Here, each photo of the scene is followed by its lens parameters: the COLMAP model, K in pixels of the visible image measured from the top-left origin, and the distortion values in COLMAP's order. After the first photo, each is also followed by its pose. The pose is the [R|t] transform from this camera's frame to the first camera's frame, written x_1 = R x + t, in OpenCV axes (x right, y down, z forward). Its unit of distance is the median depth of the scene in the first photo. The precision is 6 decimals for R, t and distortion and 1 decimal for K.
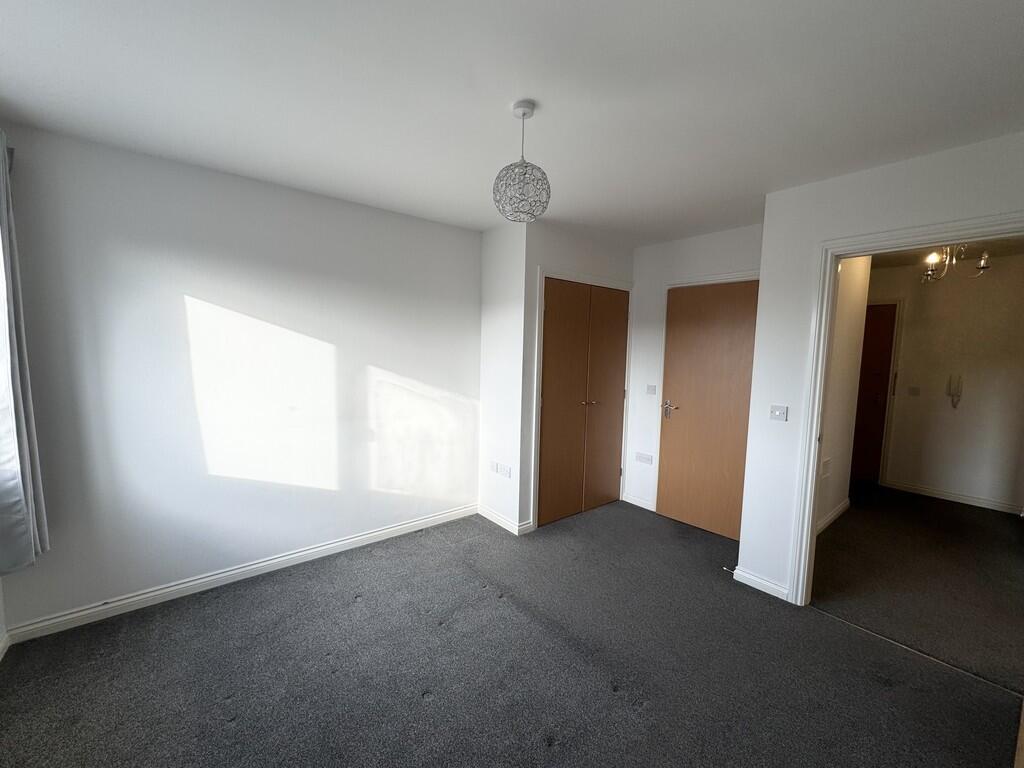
lens RADIAL K [[408.7, 0, 512.7], [0, 408.7, 383.4], [0, 0, 1]] dist [-0.002568, 0.000810]
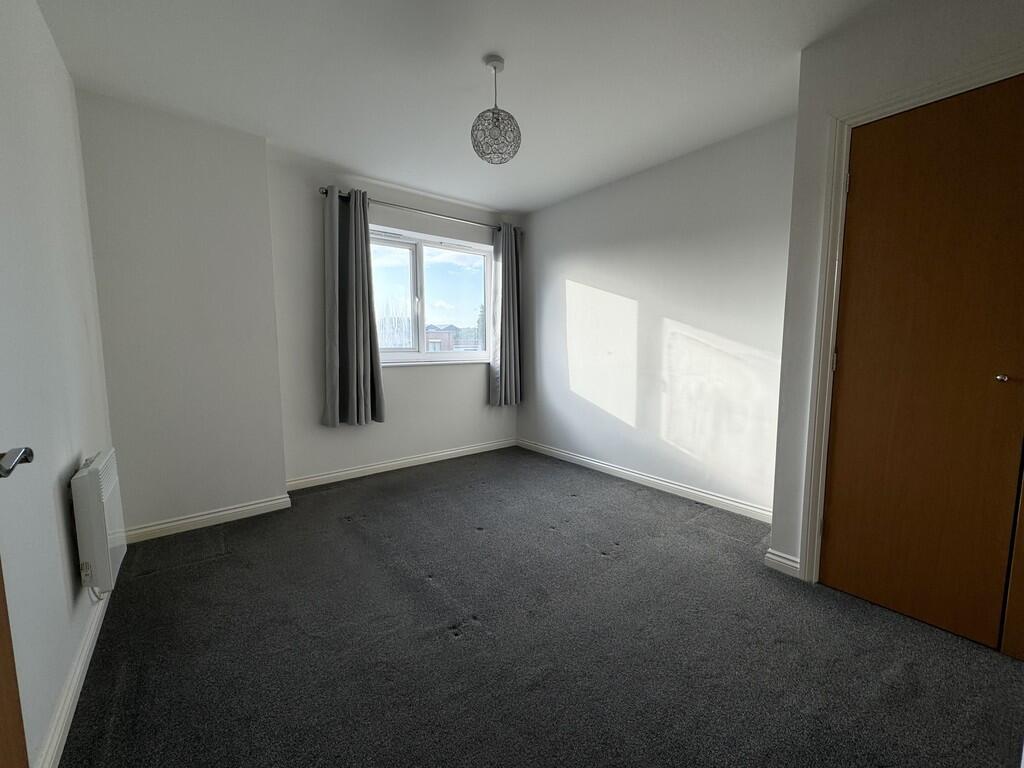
lens RADIAL K [[408.7, 0, 512.1], [0, 408.7, 386.1], [0, 0, 1]] dist [-0.002568, 0.000810]
pose [[-0.004529, 0.078032, -0.996941, 0.689013], [-0.093244, 0.992574, 0.078114, 0.082198], [0.995633, 0.093312, 0.002781, 0.610876]]
